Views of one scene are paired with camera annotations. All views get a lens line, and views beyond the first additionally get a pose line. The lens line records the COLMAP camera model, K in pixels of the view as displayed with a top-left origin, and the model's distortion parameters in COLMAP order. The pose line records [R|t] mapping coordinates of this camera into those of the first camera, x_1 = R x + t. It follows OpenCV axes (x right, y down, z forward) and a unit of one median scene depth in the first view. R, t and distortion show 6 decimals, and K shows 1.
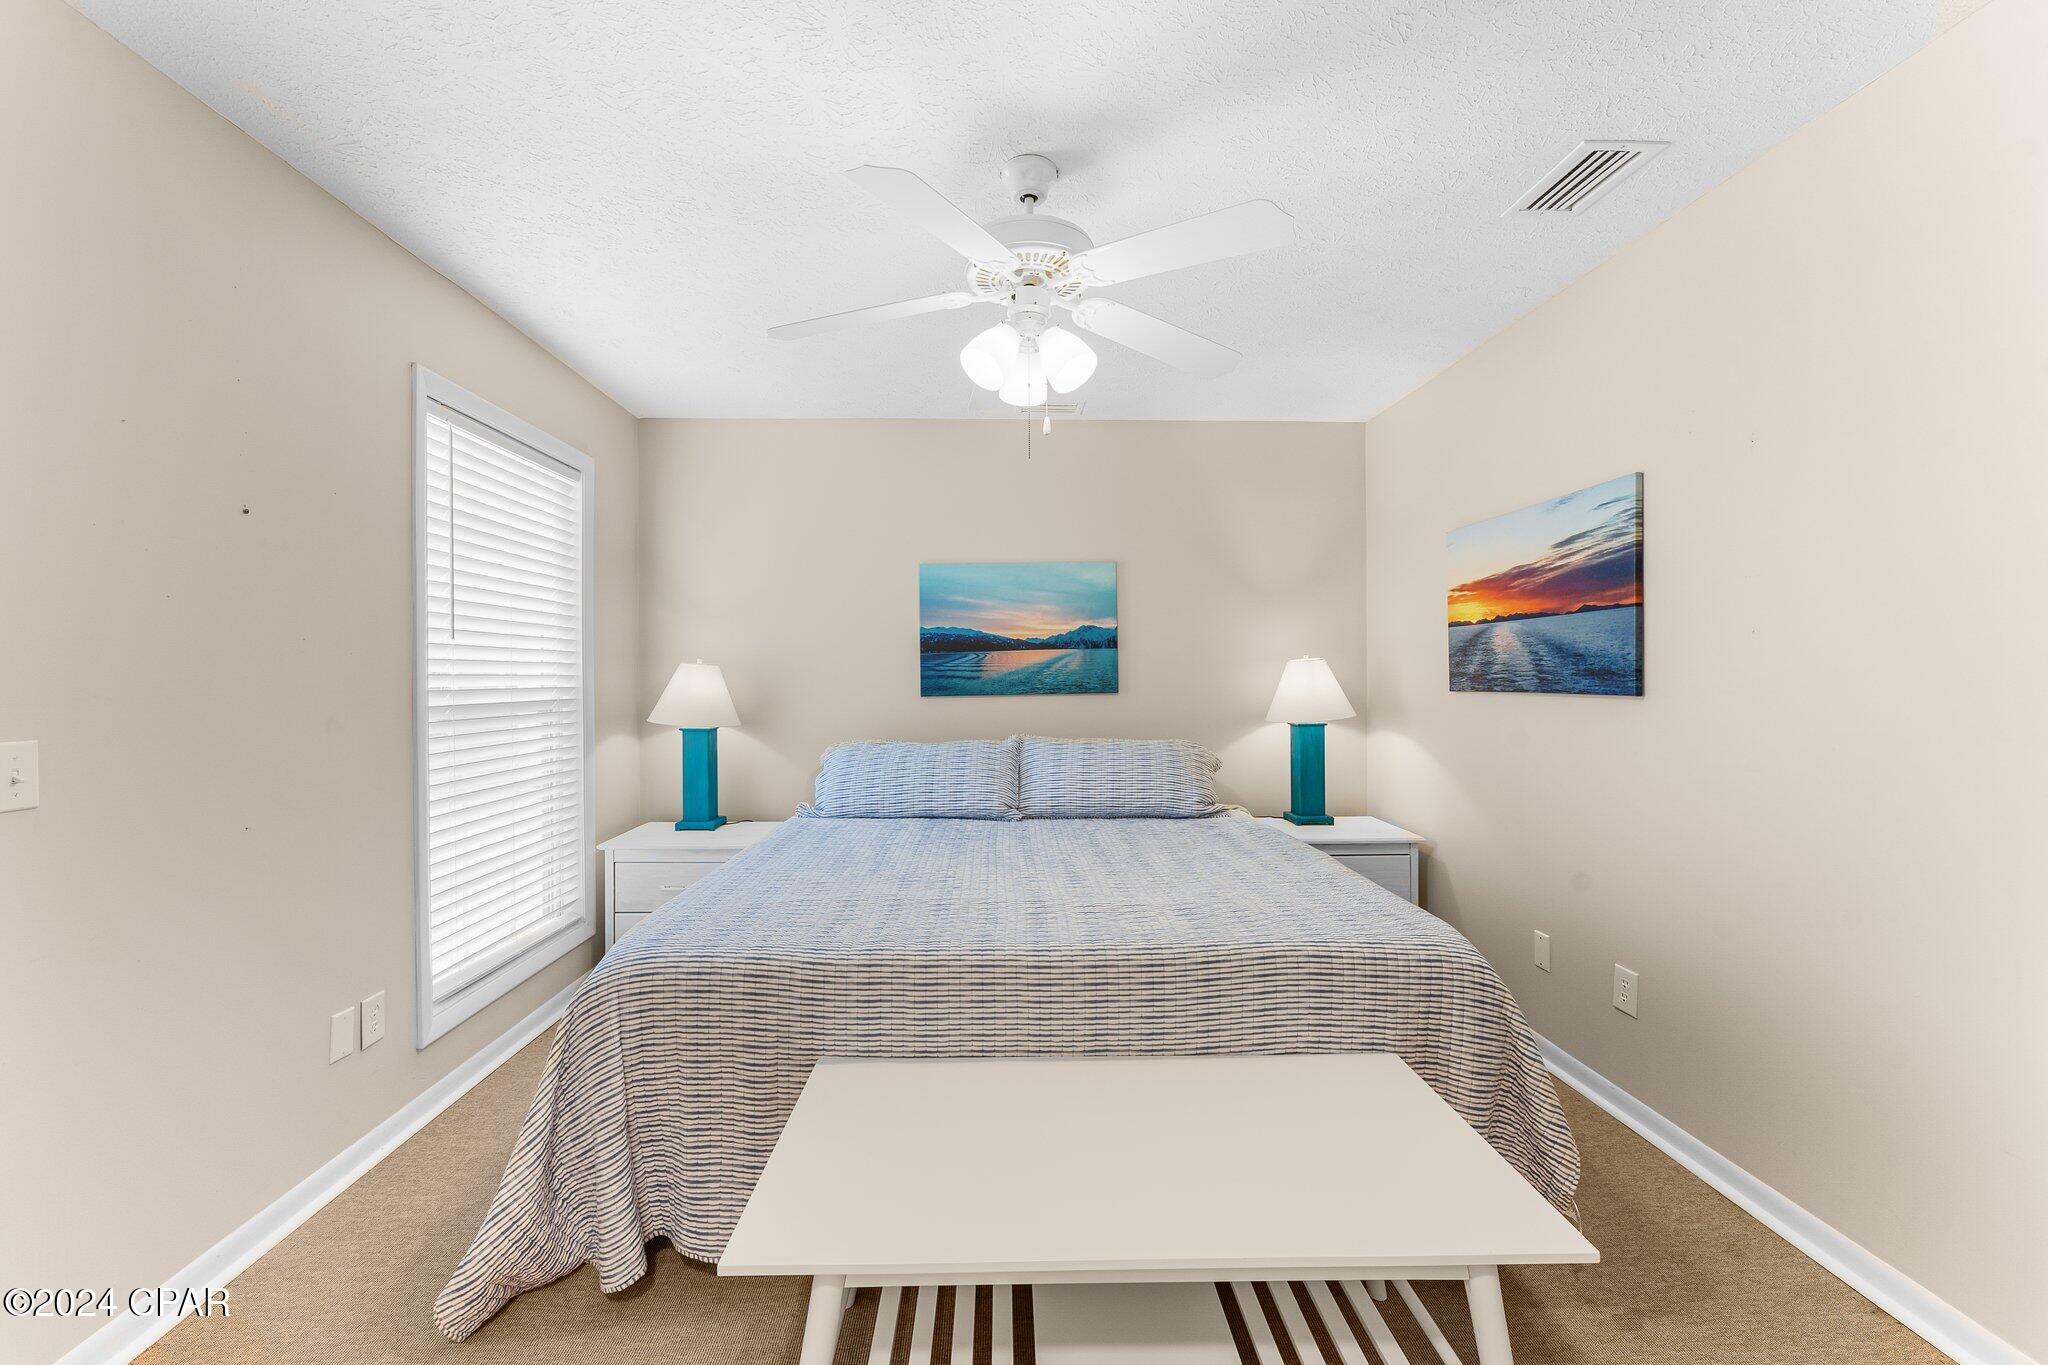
lens RADIAL K [[796.8, 0, 1021.1], [0, 796.8, 671.1], [0, 0, 1]] dist [0.000341, -0.000038]
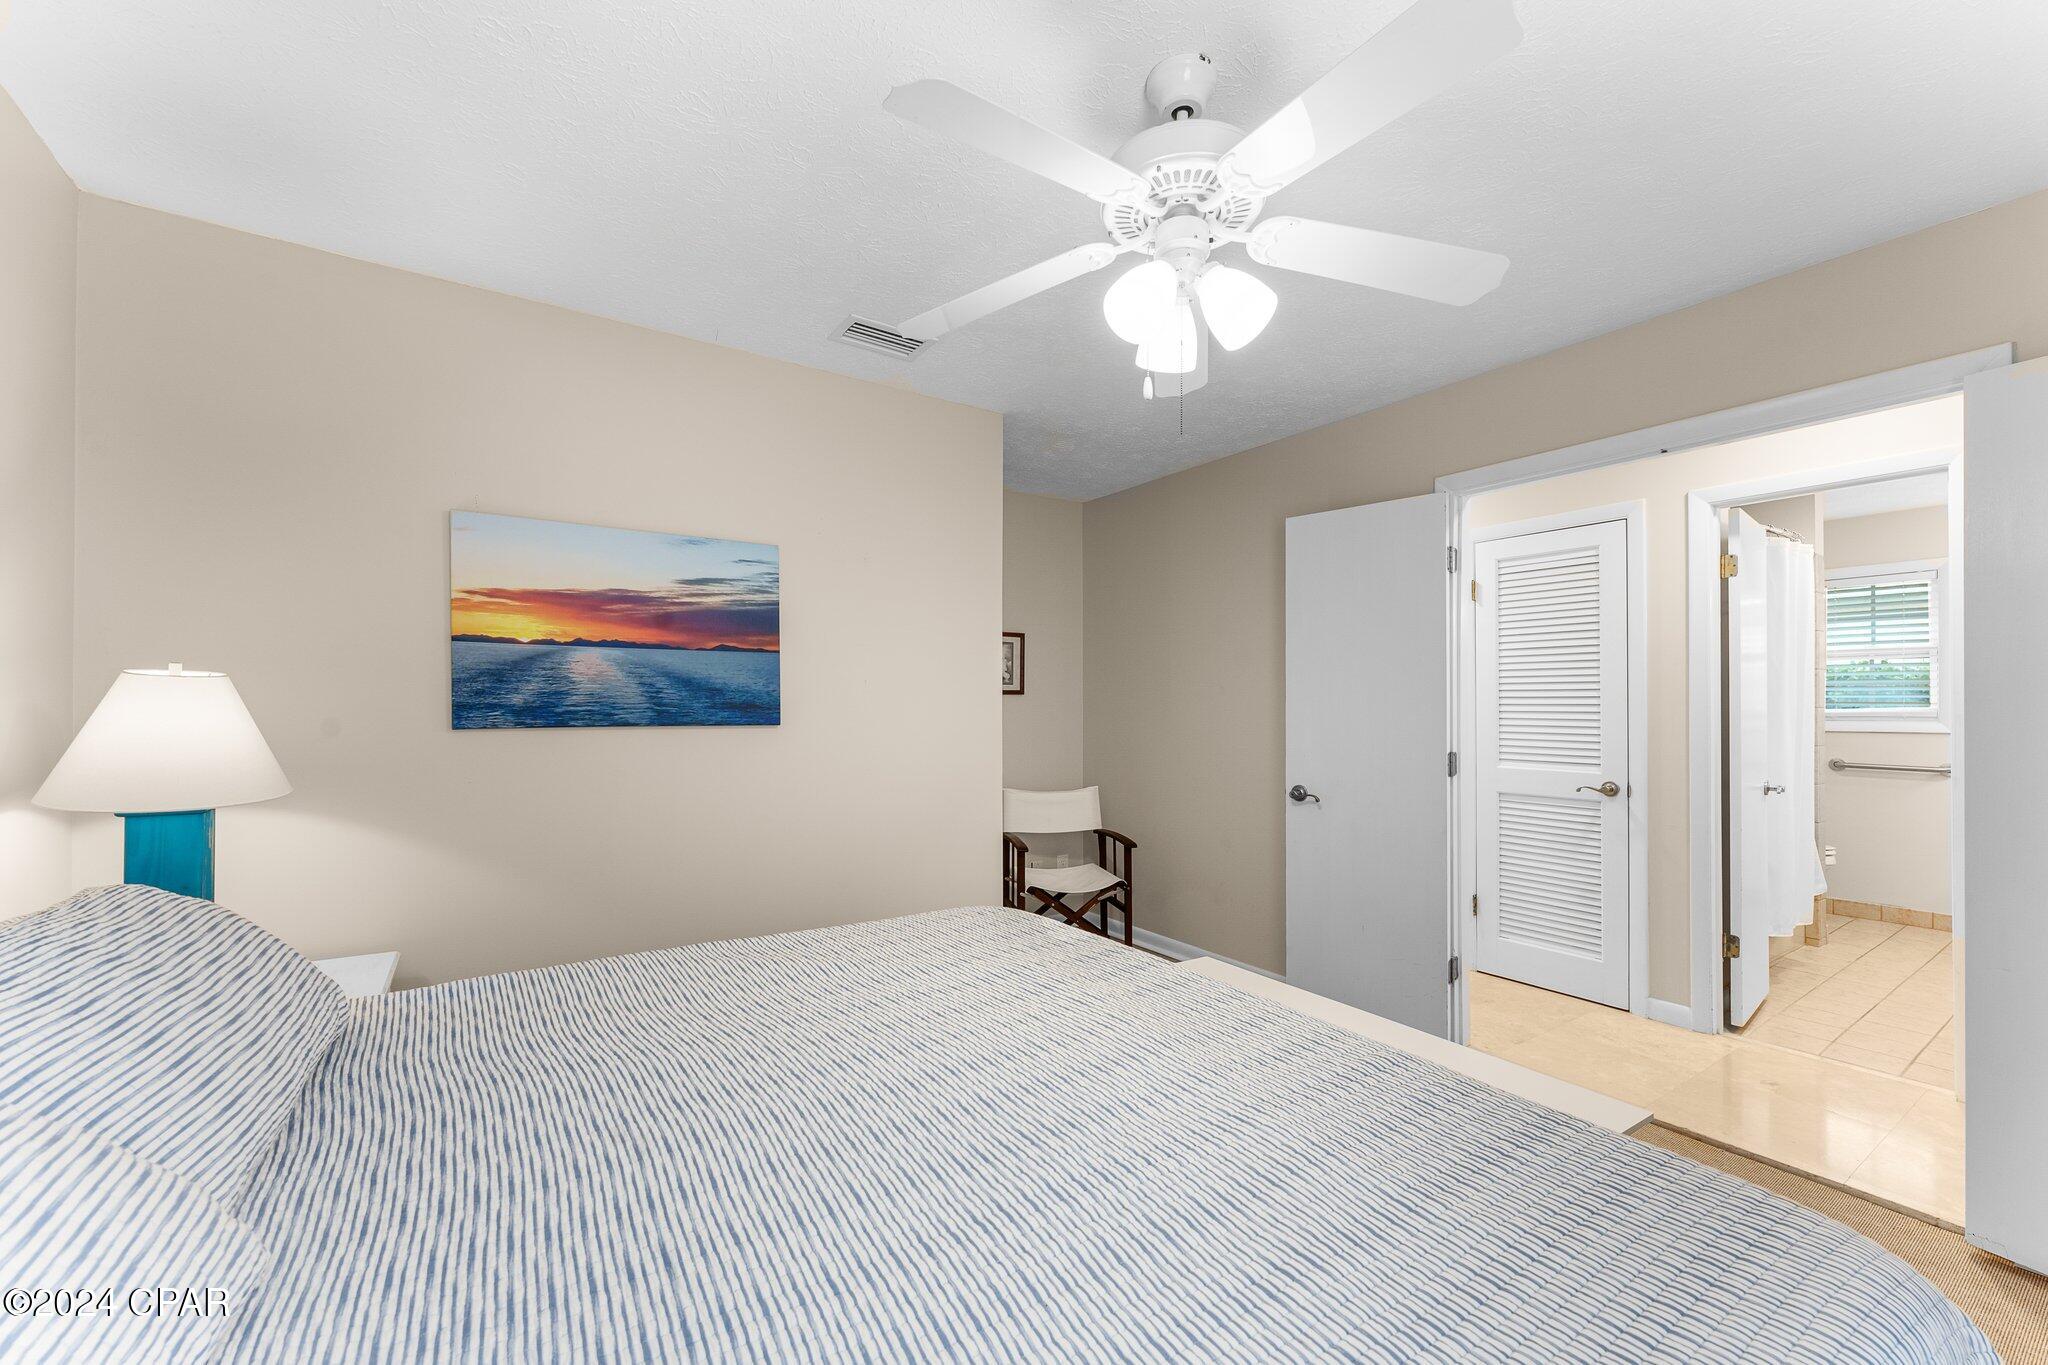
lens RADIAL K [[803.7, 0, 1022.2], [0, 803.7, 706.1], [0, 0, 1]] dist [0.000671, 0.000154]
pose [[-0.514562, 0.003814, 0.857445, -0.423035], [-0.006149, 0.999948, -0.008138, 0.008168], [-0.857431, -0.009460, -0.514512, 1.110781]]
